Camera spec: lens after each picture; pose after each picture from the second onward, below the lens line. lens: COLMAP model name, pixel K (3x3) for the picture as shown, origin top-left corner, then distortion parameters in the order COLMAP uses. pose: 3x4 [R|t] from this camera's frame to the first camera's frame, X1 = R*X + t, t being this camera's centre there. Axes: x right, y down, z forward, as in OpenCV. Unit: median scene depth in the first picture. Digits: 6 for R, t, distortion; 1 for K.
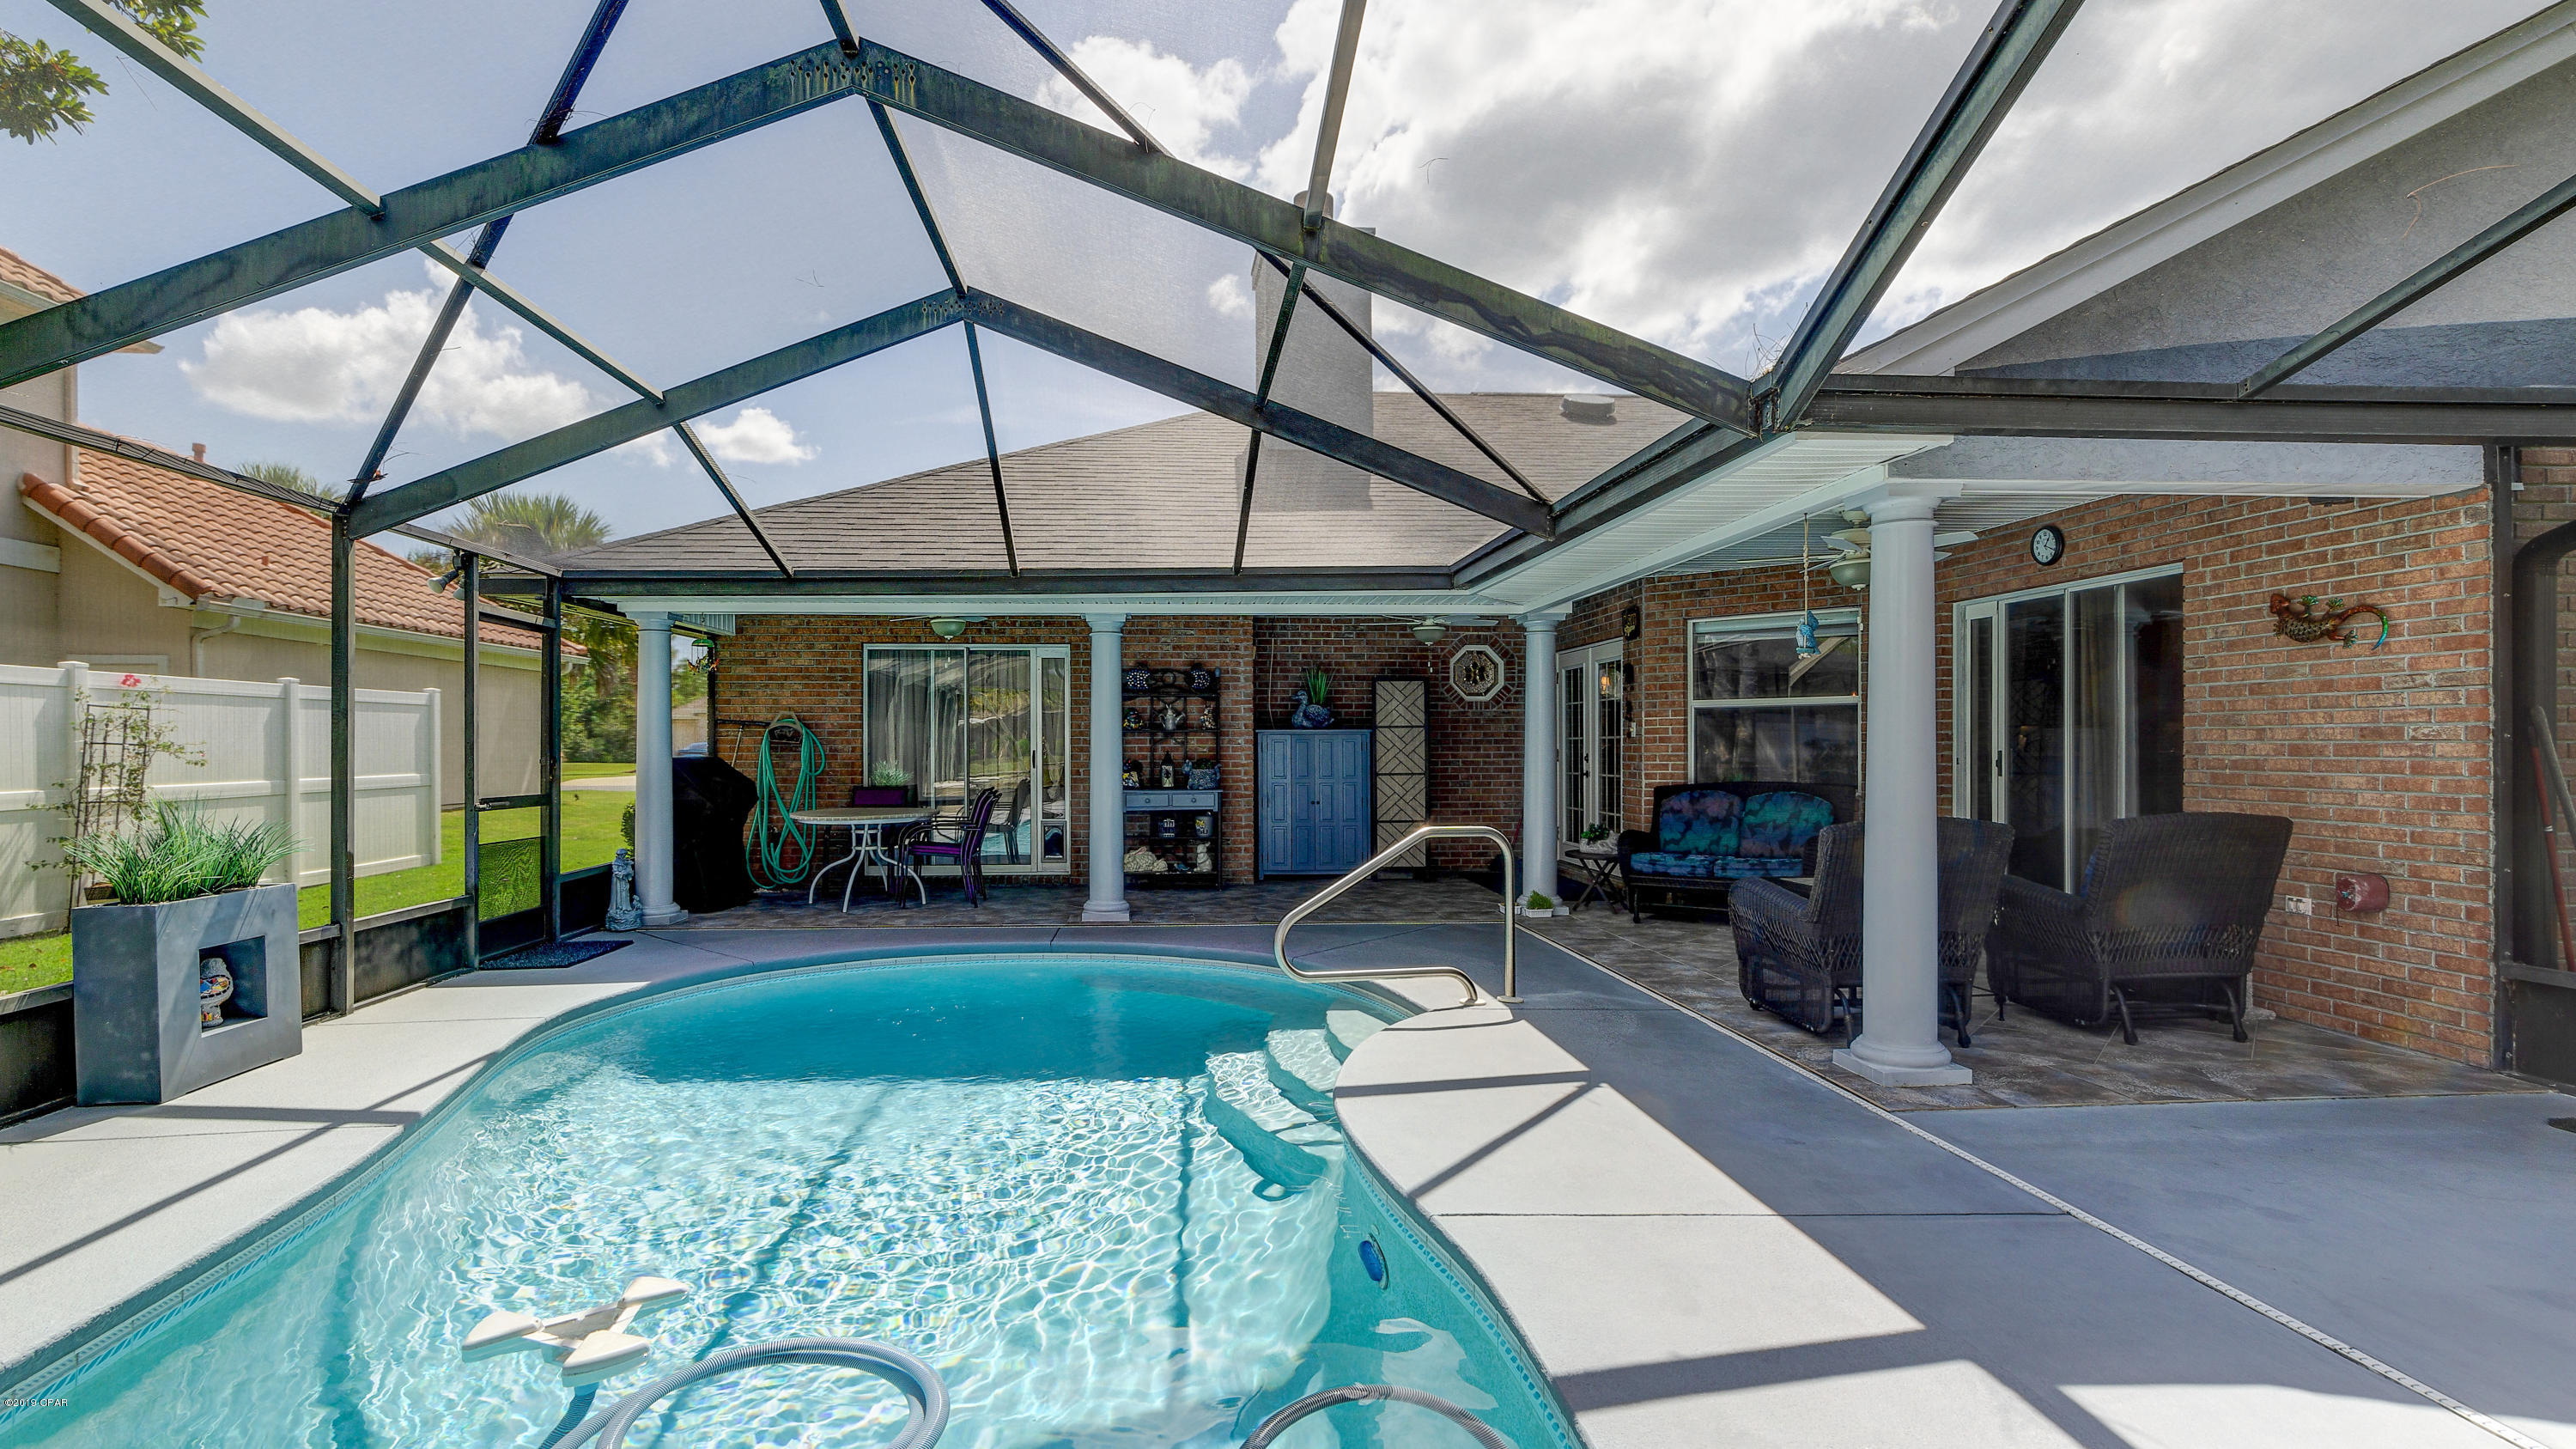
lens RADIAL K [[1206.8, 0, 1266.7], [0, 1206.8, 737.6], [0, 0, 1]] dist [0.002785, -0.000013]
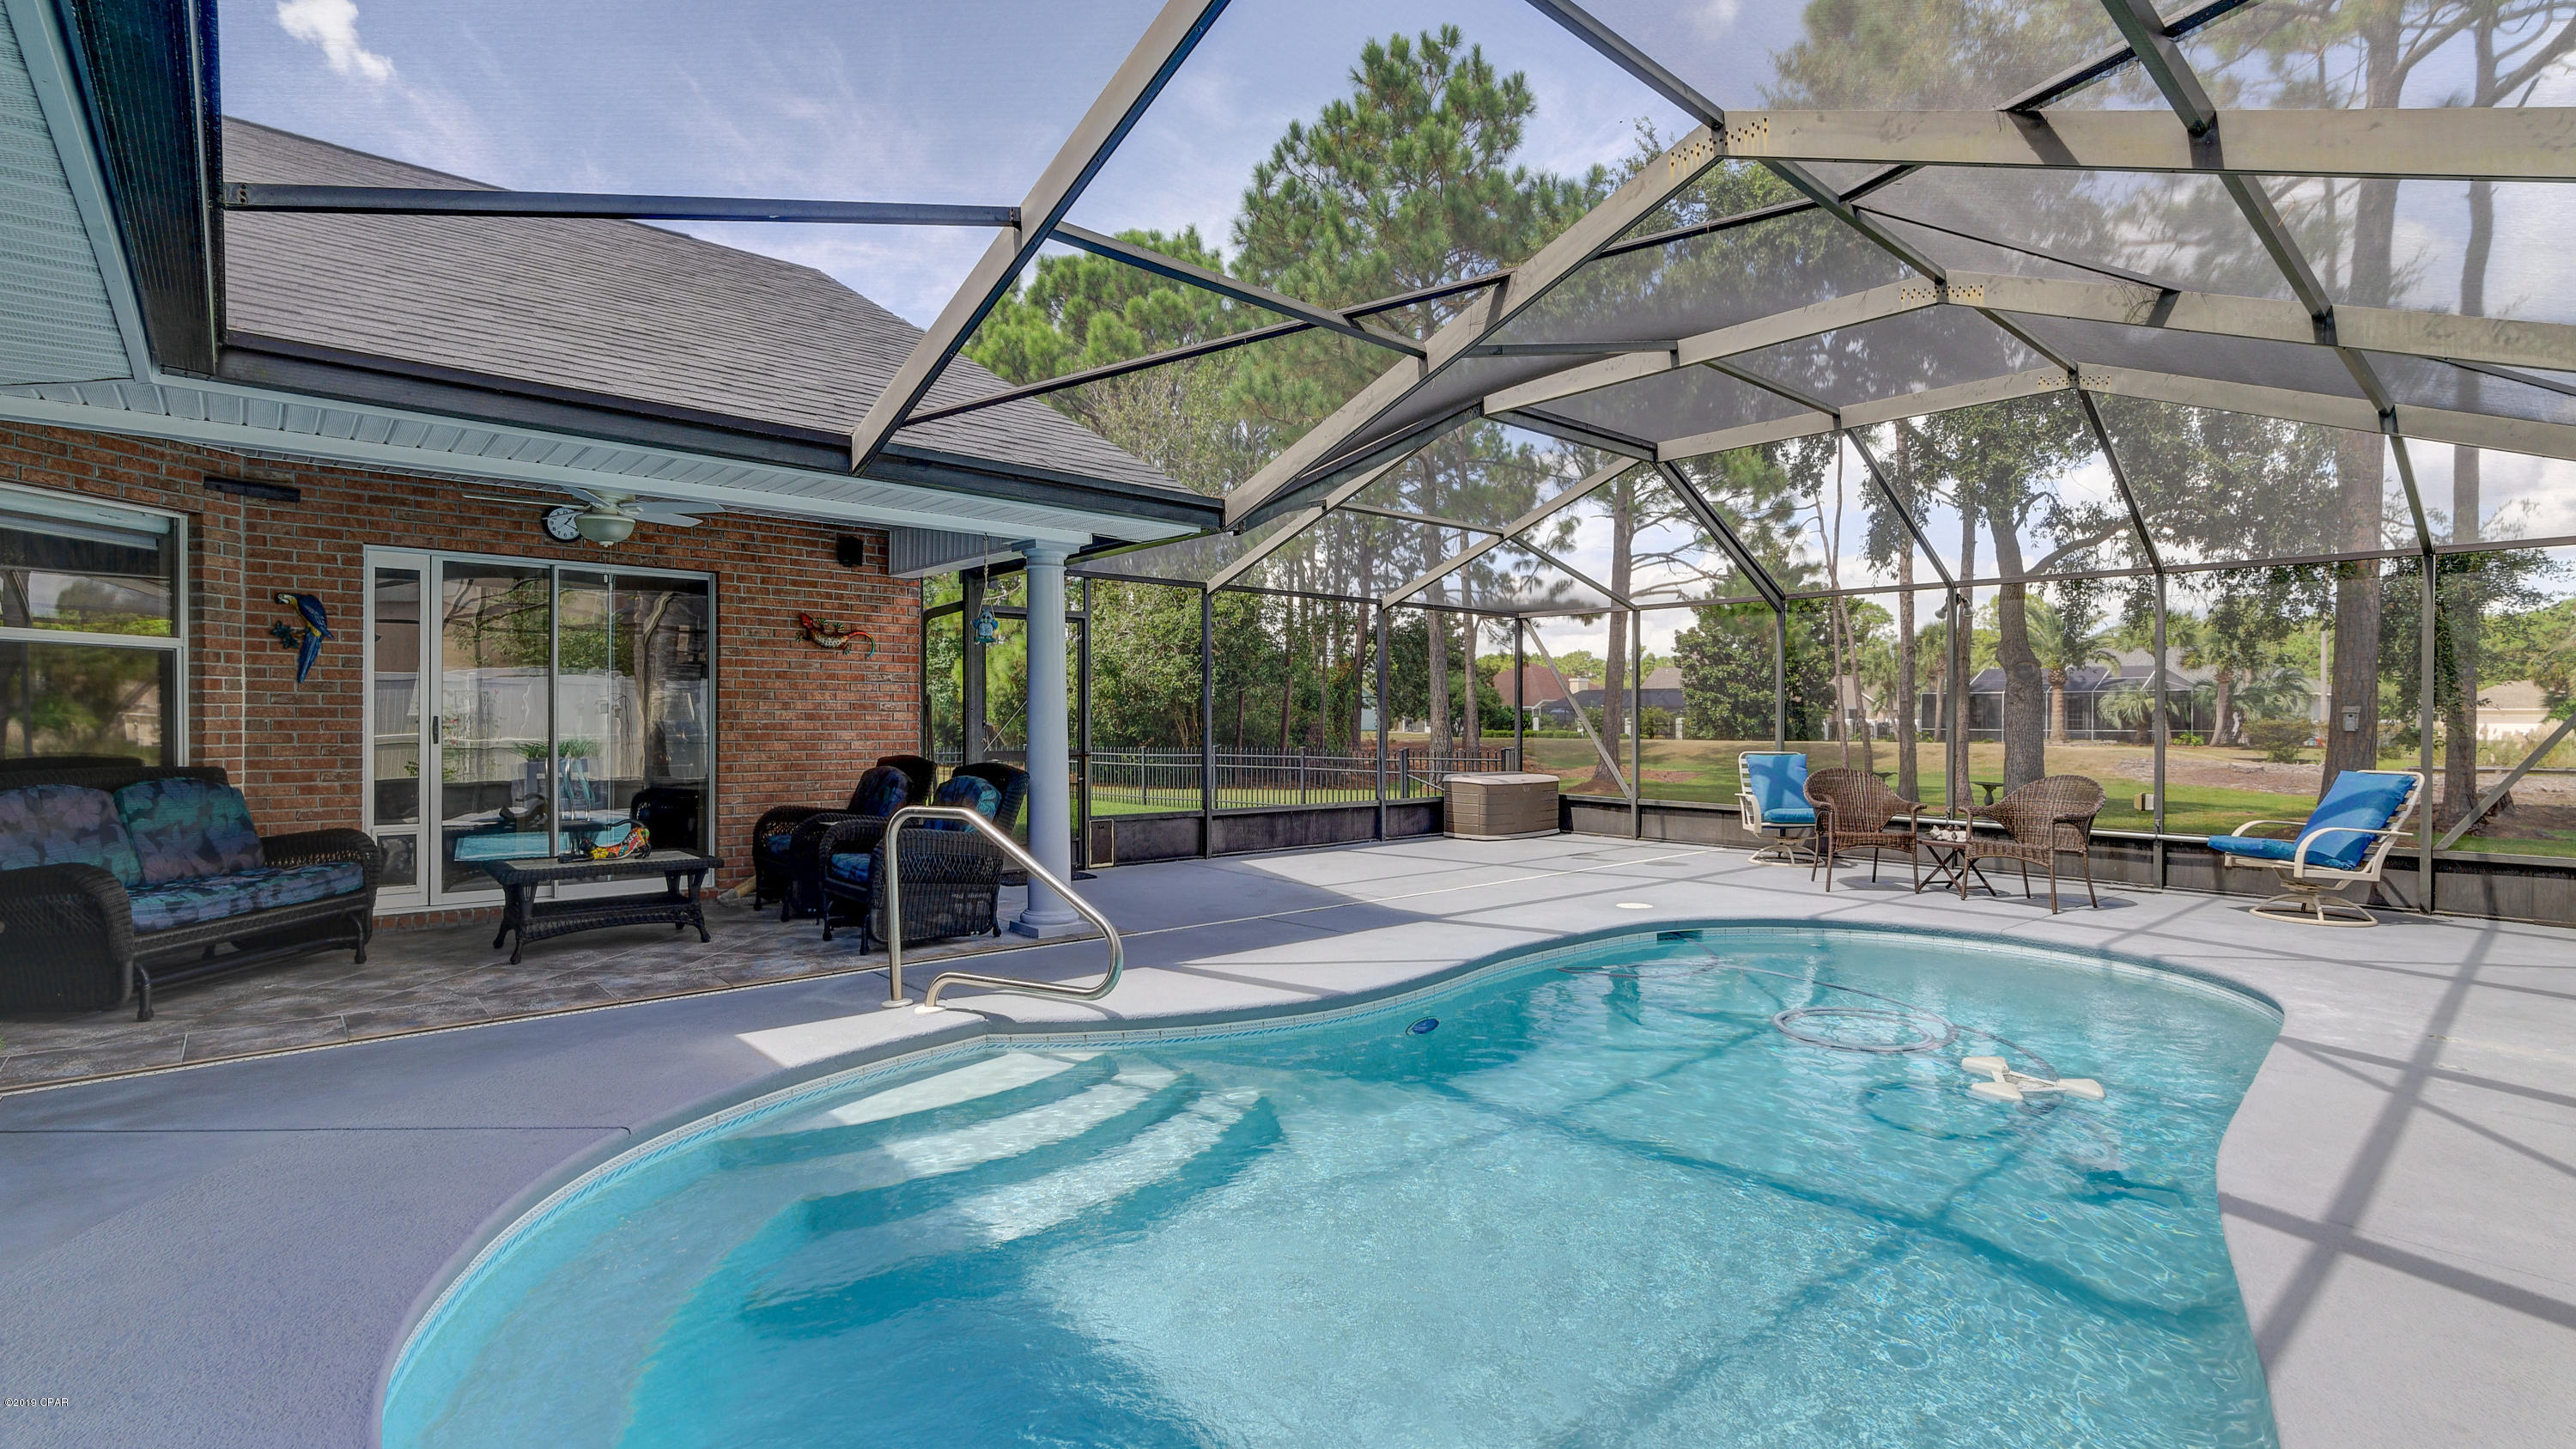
lens RADIAL K [[1206.8, 0, 1272.3], [0, 1206.8, 726.7], [0, 0, 1]] dist [0.002785, -0.000013]
pose [[-0.616144, 0.000441, 0.787633, -0.725634], [-0.003140, 0.999991, -0.003016, 0.026045], [-0.787627, -0.004331, -0.616137, 1.482700]]
